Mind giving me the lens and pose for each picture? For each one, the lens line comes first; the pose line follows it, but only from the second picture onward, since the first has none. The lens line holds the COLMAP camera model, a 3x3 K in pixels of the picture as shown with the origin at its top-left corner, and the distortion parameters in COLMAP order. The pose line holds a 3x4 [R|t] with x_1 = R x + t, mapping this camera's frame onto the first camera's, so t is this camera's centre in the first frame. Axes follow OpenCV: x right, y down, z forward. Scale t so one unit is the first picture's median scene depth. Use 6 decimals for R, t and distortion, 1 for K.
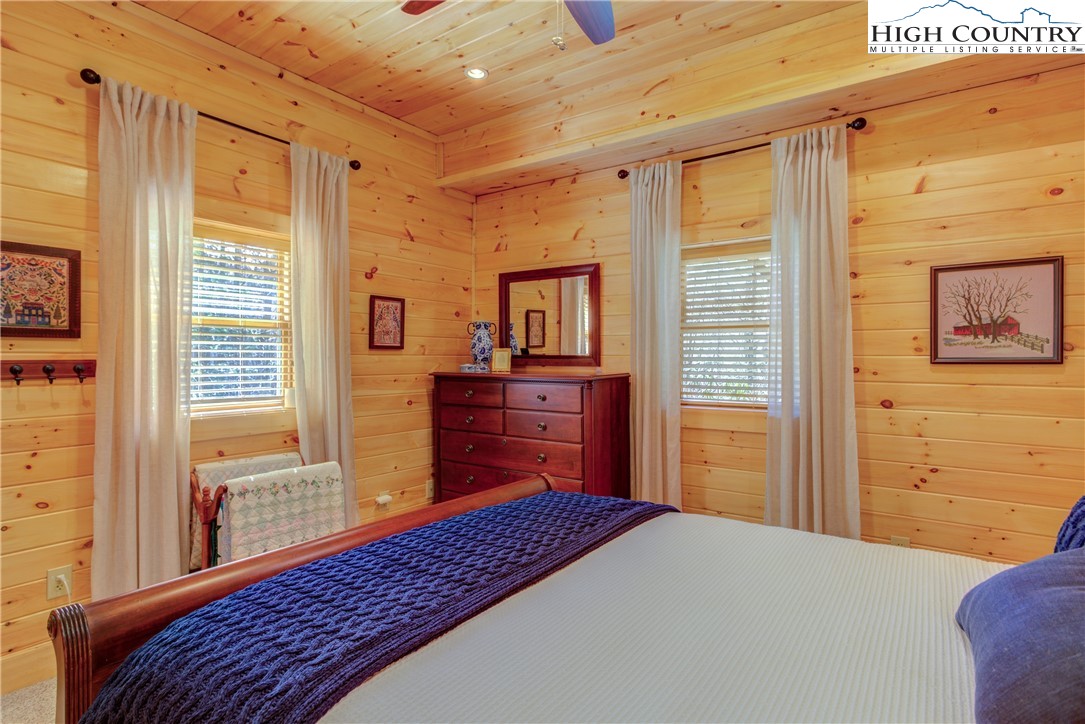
lens RADIAL K [[554.8, 0, 542.5], [0, 554.8, 362.0], [0, 0, 1]] dist [-0.000008, 0.000353]
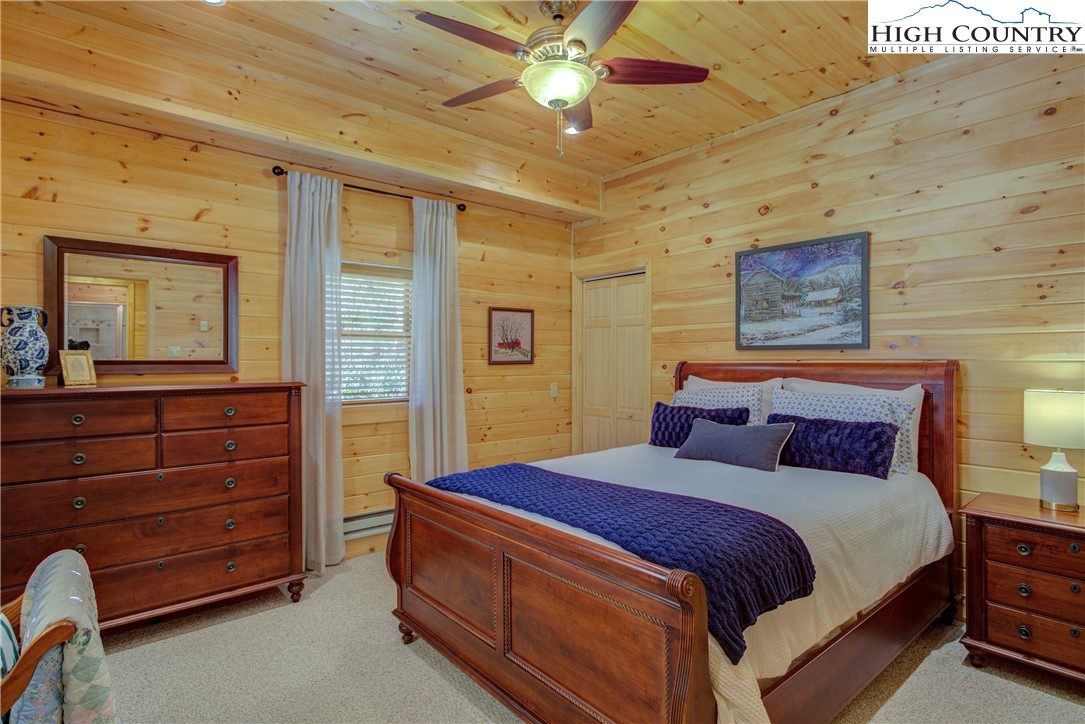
lens RADIAL K [[554.8, 0, 542.5], [0, 554.8, 362.0], [0, 0, 1]] dist [-0.000008, 0.000353]
pose [[0.249142, -0.006310, 0.968447, -0.806569], [0.011677, 0.999926, 0.003511, -0.007965], [-0.968397, 0.010434, 0.249197, 0.388760]]
